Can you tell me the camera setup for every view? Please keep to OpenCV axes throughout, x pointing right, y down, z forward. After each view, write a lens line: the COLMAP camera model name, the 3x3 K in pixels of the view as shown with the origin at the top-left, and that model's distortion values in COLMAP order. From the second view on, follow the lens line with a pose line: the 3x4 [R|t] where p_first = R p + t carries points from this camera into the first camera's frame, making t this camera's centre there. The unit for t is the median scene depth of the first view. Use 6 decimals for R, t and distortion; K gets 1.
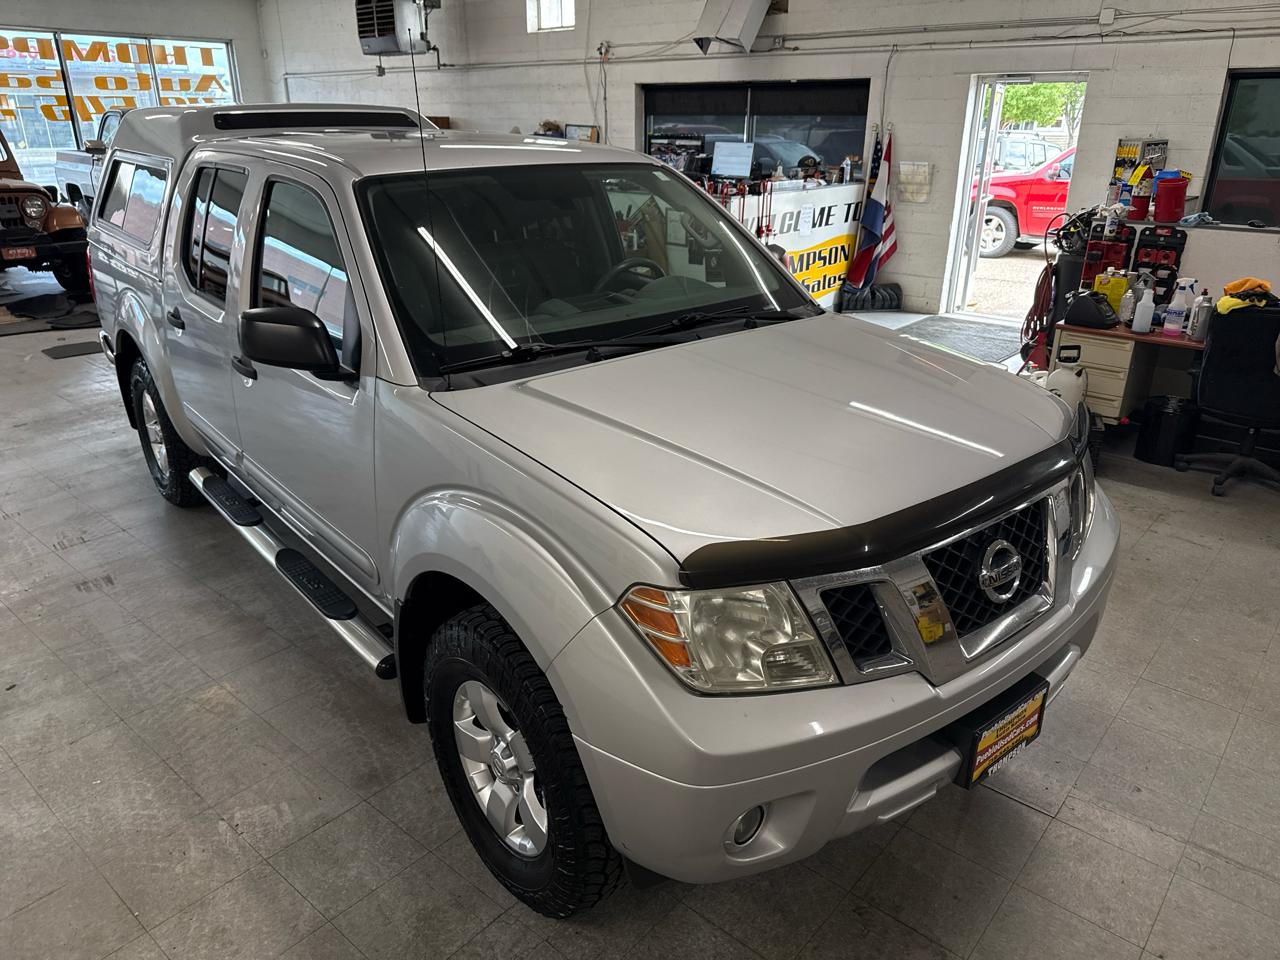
lens RADIAL K [[918.5, 0, 639.8], [0, 918.5, 483.9], [0, 0, 1]] dist [0.013106, -0.013170]
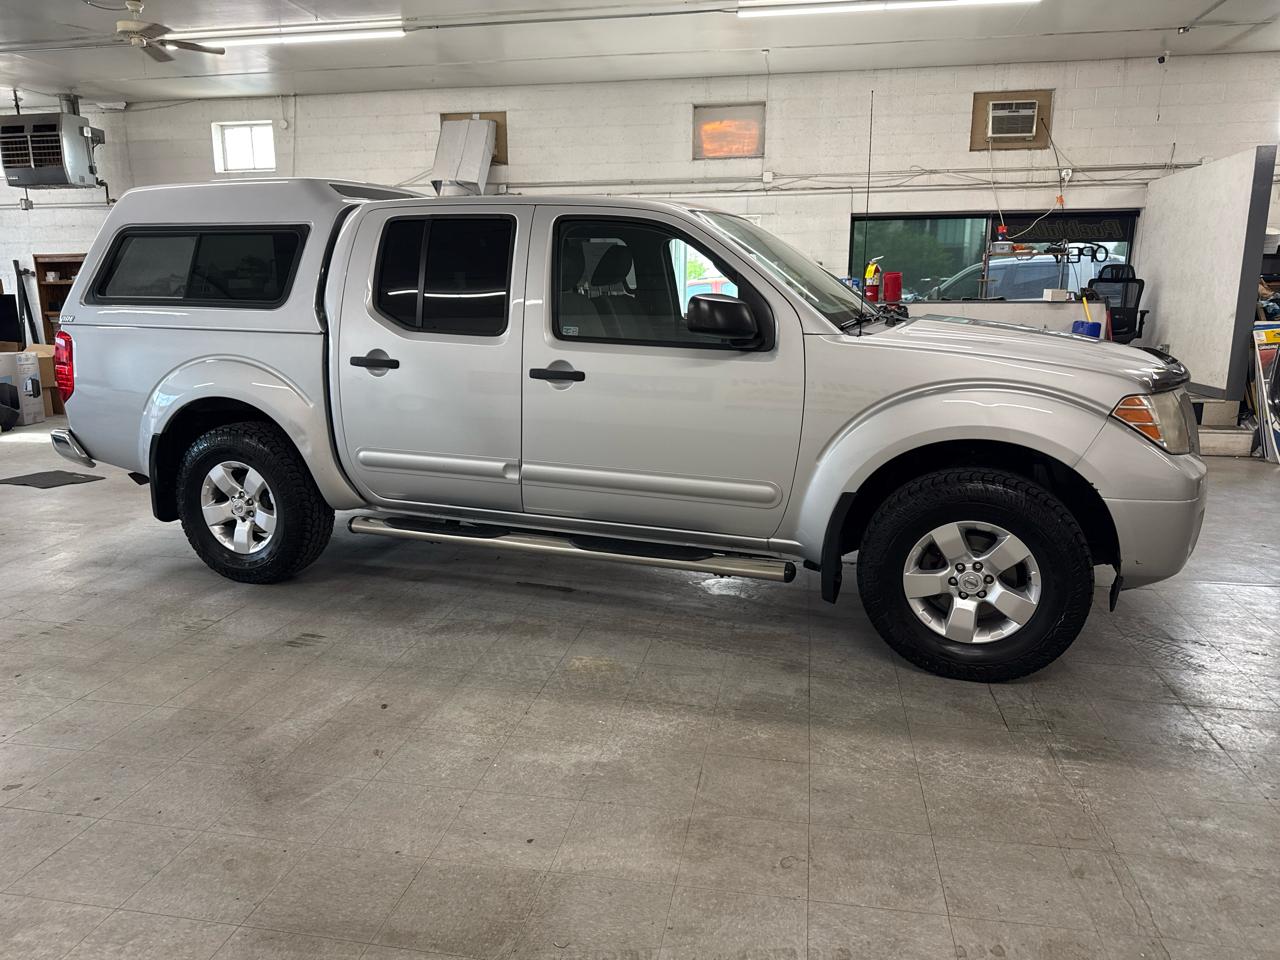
lens RADIAL K [[900.5, 0, 638.8], [0, 900.5, 486.2], [0, 0, 1]] dist [0.016768, -0.008405]
pose [[0.864391, -0.114377, 0.489639, -0.901281], [0.191871, 0.975130, -0.110938, 0.144812], [-0.464773, 0.189841, 0.864839, 0.005439]]
